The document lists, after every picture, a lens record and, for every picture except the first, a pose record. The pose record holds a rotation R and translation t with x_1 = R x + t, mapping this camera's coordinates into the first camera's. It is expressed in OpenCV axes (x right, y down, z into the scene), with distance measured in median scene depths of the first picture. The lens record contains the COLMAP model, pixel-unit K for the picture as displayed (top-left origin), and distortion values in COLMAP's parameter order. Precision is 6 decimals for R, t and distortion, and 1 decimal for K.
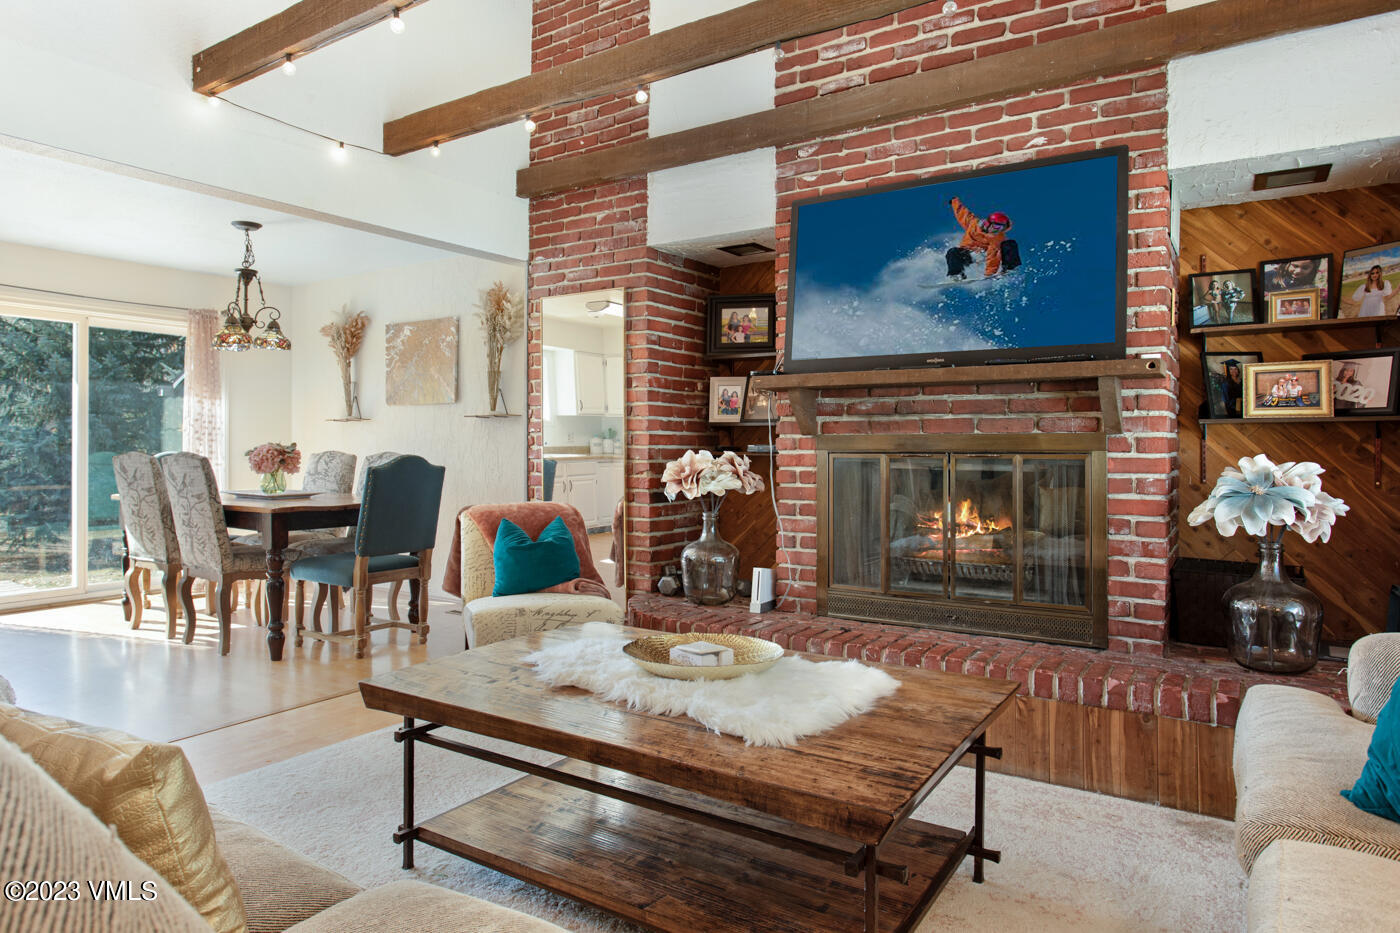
lens RADIAL K [[833.7, 0, 644.9], [0, 833.7, 439.5], [0, 0, 1]] dist [-0.036656, 0.020623]
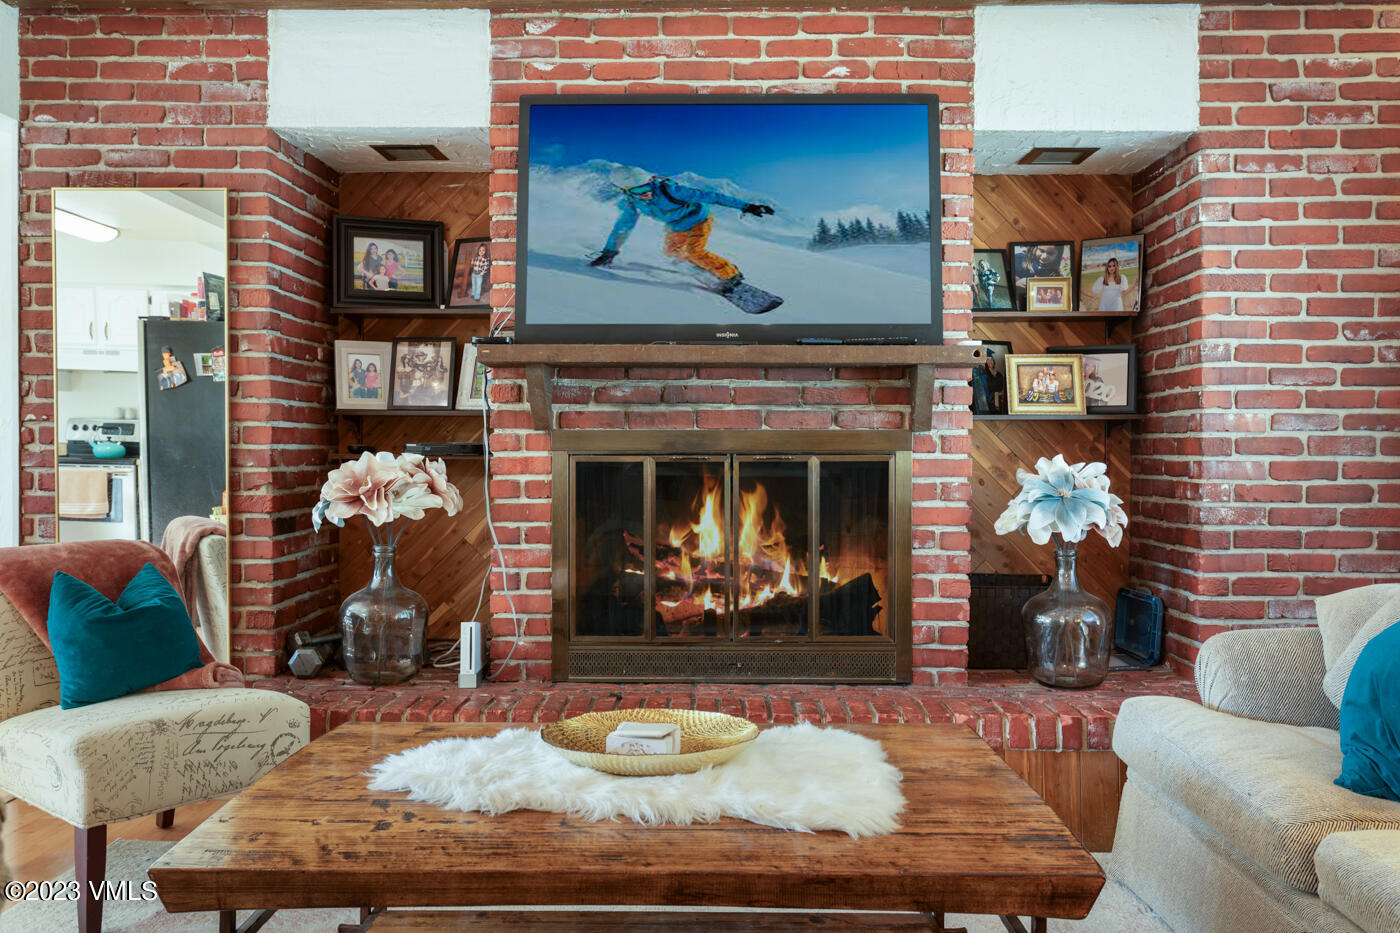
lens RADIAL K [[1223.8, 0, 656.7], [0, 1223.8, 448.0], [0, 0, 1]] dist [0.000433, 0.024495]
pose [[0.838261, -0.001528, 0.545267, -0.316110], [-0.004617, 0.999940, 0.009900, -0.000724], [-0.545249, -0.010816, 0.838204, 0.076725]]
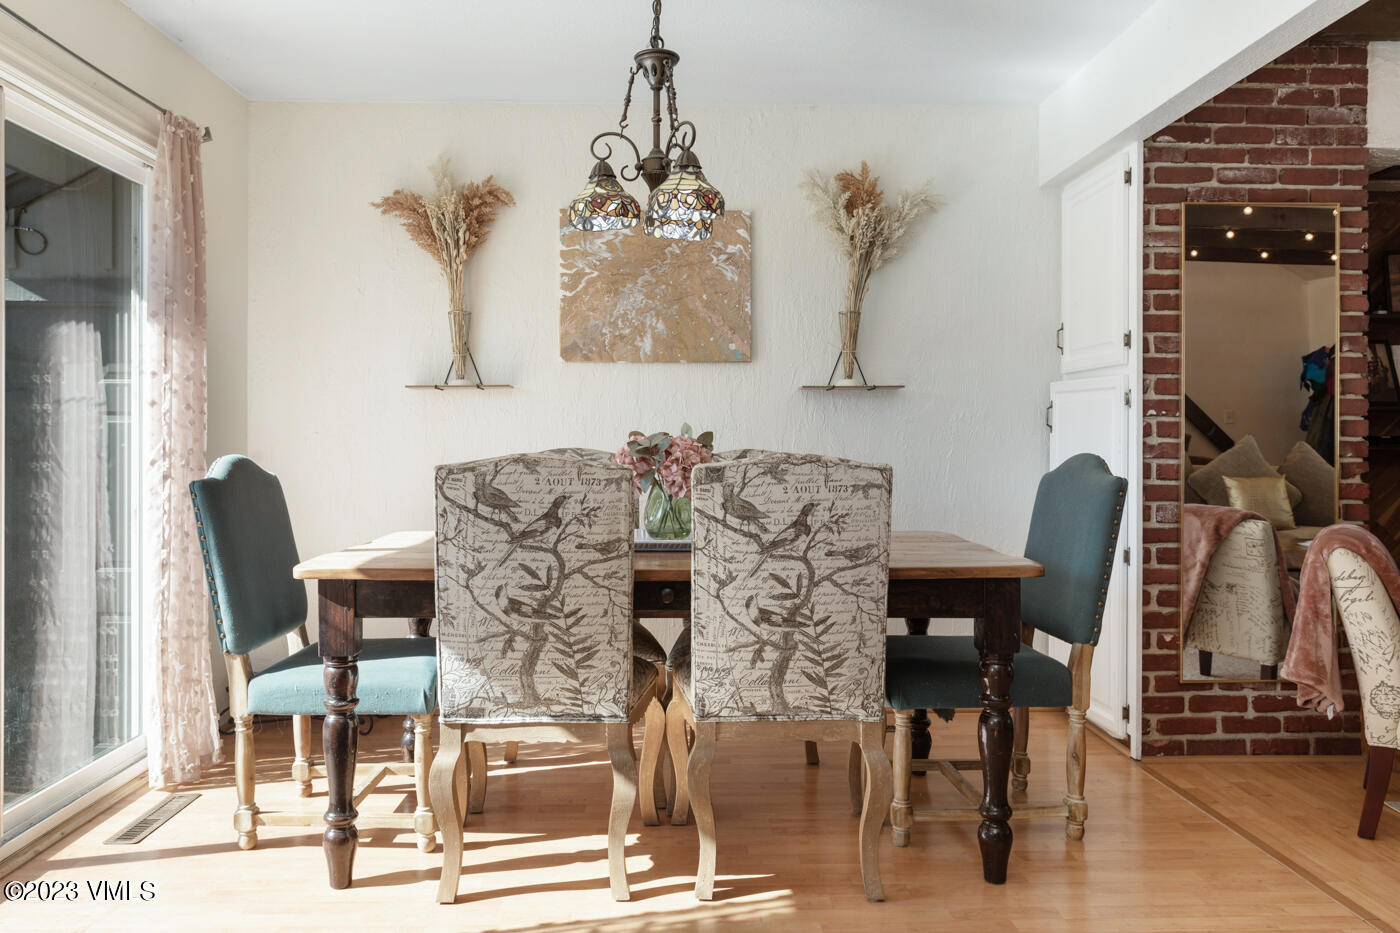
lens RADIAL K [[1054.1, 0, 689.3], [0, 1054.1, 431.7], [0, 0, 1]] dist [0.013818, 0.005216]
pose [[0.810005, 0.000932, 0.586422, -1.197216], [-0.003343, 0.999990, 0.003030, 0.002688], [-0.586413, -0.004415, 0.810000, 0.759614]]
